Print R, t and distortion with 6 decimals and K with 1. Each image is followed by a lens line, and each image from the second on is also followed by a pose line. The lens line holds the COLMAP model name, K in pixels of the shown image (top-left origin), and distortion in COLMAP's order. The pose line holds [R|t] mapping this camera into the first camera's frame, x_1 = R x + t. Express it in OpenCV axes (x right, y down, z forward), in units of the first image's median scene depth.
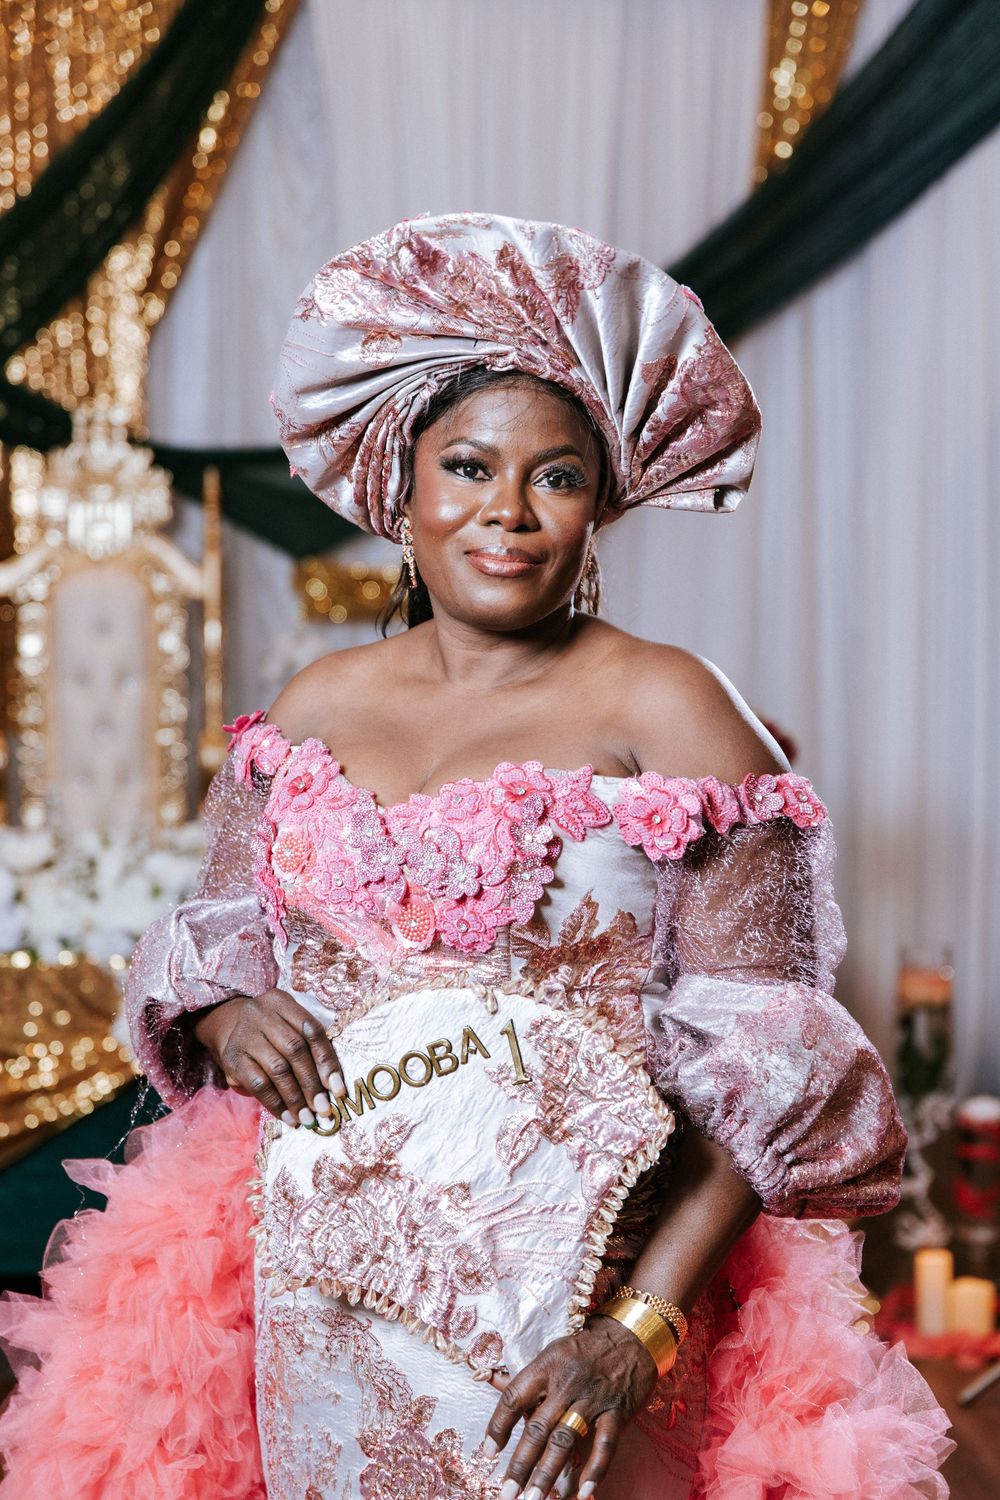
lens RADIAL K [[2621.6, 0, 500.0], [0, 2621.6, 750.0], [0, 0, 1]] dist [0.348065, -2.401650]
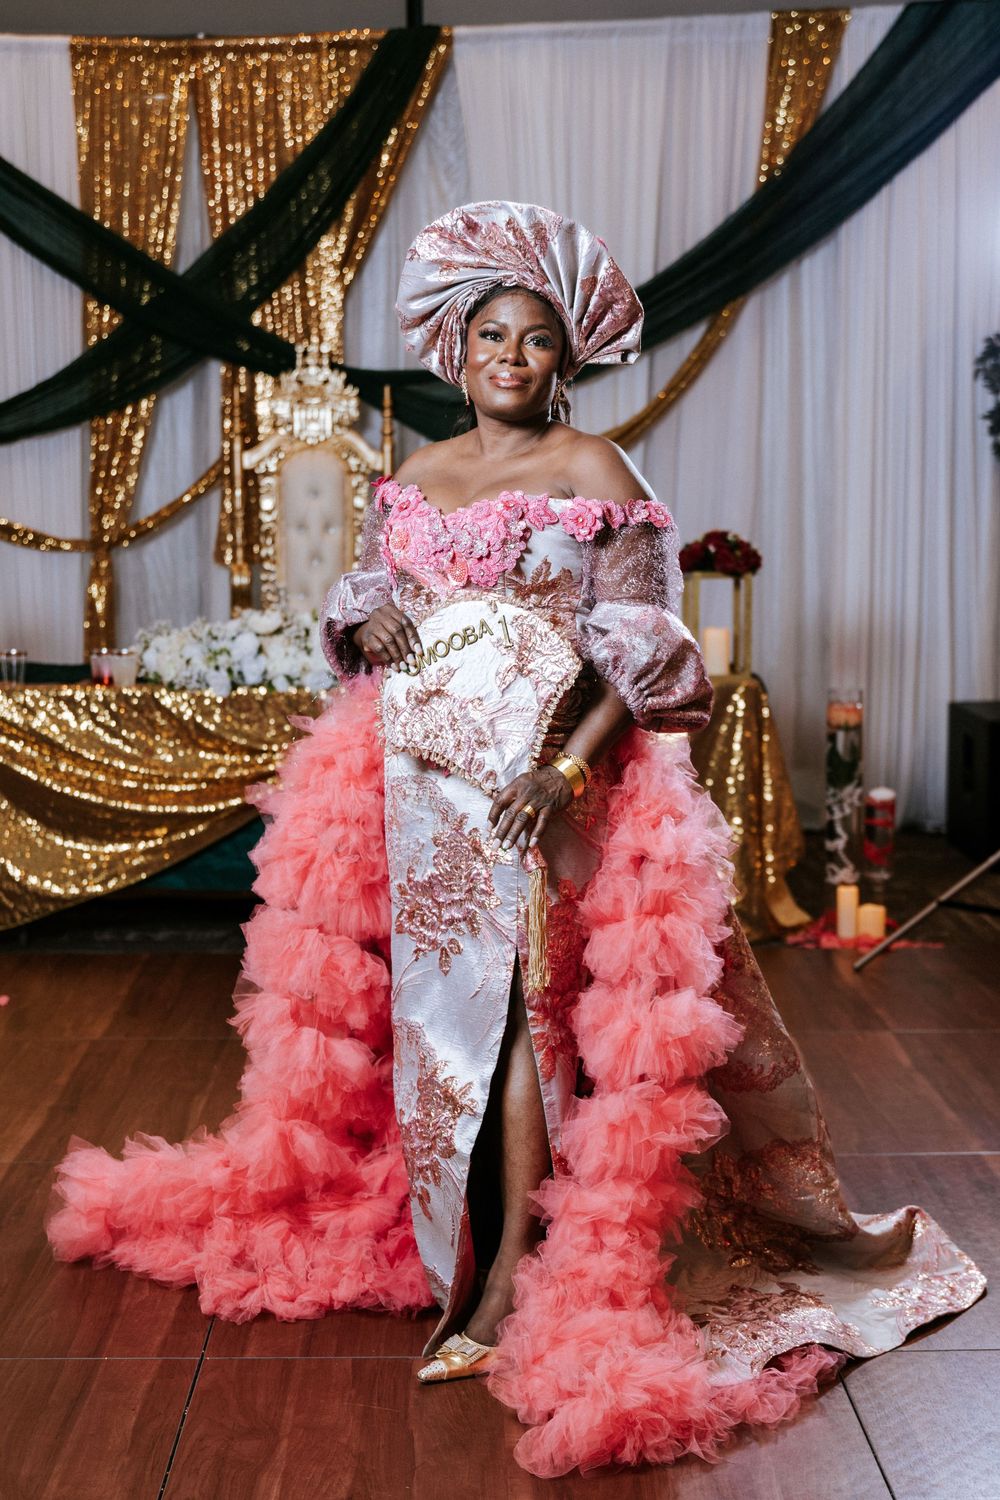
lens RADIAL K [[1982.8, 0, 500.0], [0, 1982.8, 750.0], [0, 0, 1]] dist [0.008471, -0.040084]
pose [[0.998238, 0.004872, -0.059143, 0.078768], [-0.000884, 0.997735, 0.067258, 0.088076], [0.059337, -0.067087, 0.995981, -0.446041]]
